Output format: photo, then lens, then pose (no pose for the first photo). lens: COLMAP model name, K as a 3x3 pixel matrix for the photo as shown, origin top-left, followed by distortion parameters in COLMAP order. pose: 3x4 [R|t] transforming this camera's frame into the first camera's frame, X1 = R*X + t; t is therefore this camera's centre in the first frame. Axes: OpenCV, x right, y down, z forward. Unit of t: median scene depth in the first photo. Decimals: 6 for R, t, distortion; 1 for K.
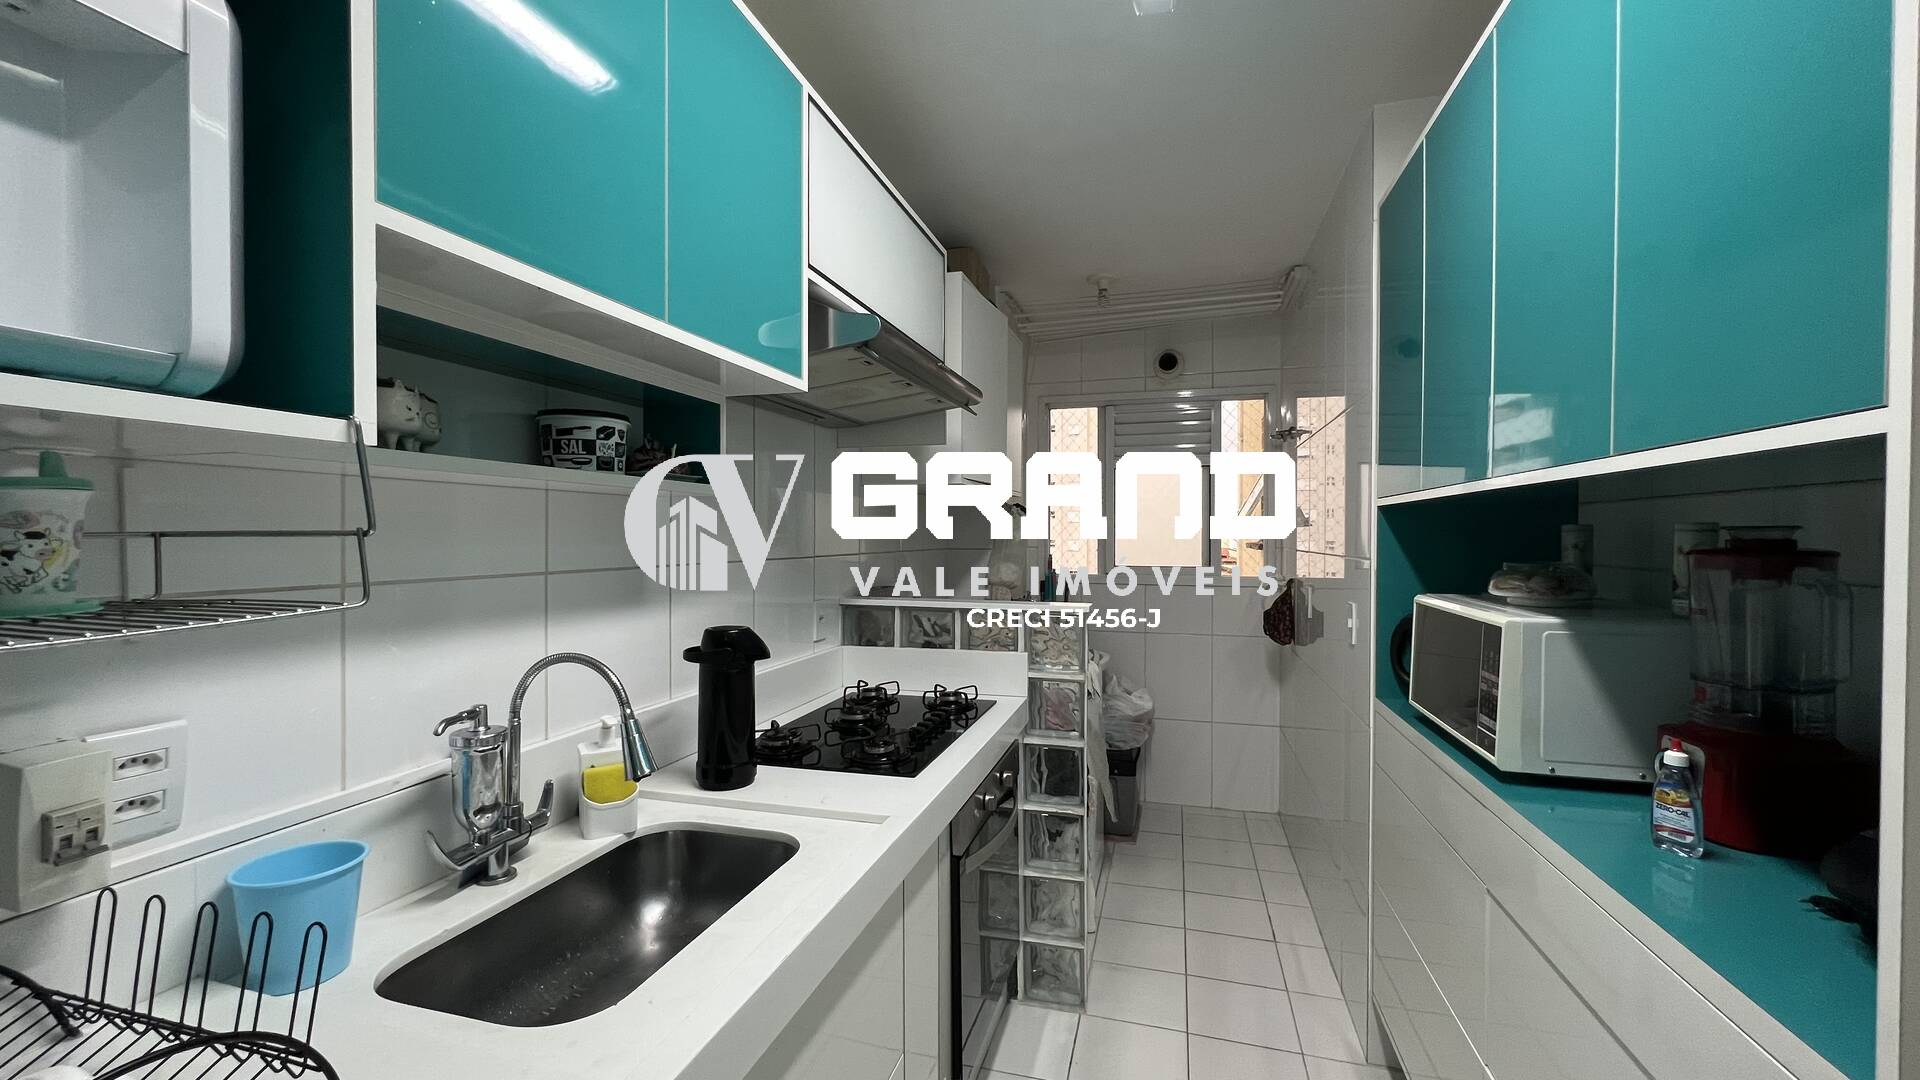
lens RADIAL K [[766.2, 0, 959.4], [0, 766.2, 538.0], [0, 0, 1]] dist [-0.000603, 0.000654]
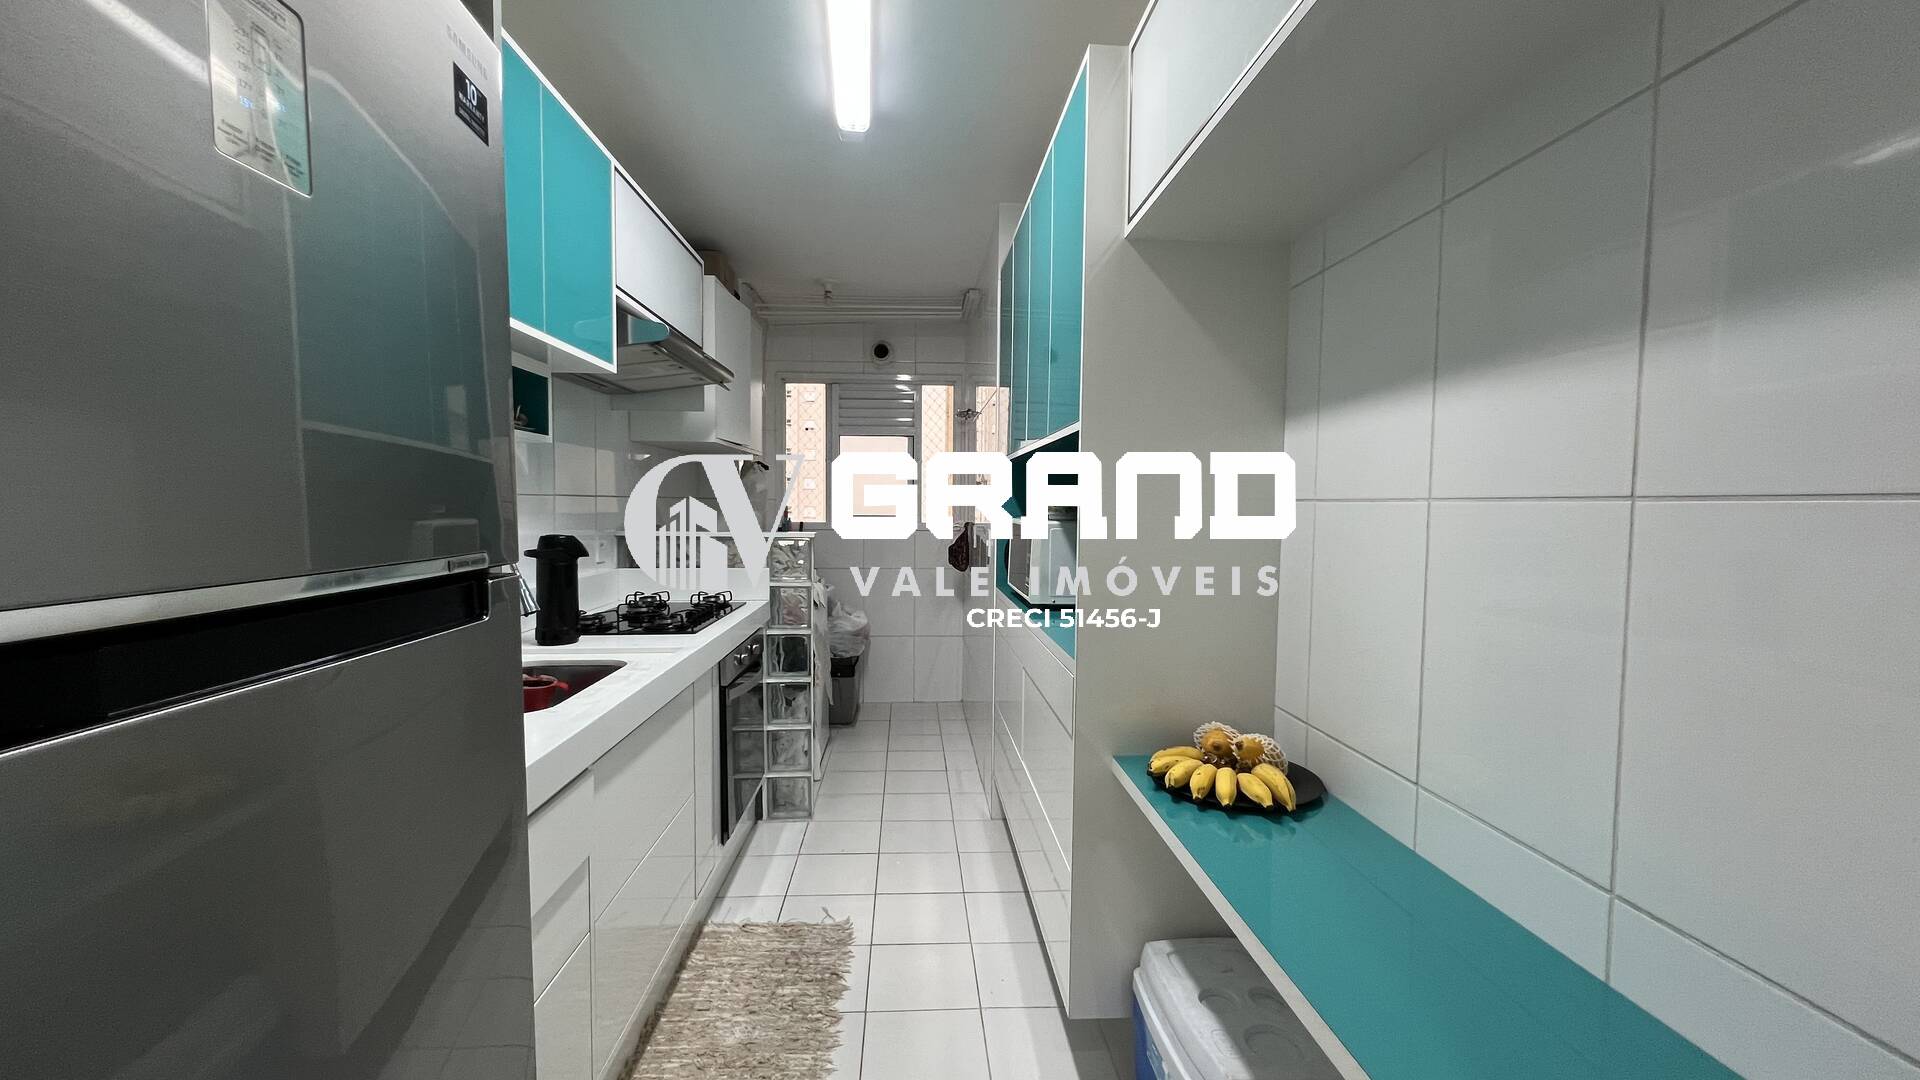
lens RADIAL K [[766.2, 0, 957.0], [0, 766.2, 544.2], [0, 0, 1]] dist [-0.000603, 0.000654]
pose [[0.943945, -0.008959, 0.329983, -0.044327], [-0.007664, 0.998767, 0.049040, 0.037422], [-0.330015, -0.048820, 0.942712, -0.389257]]
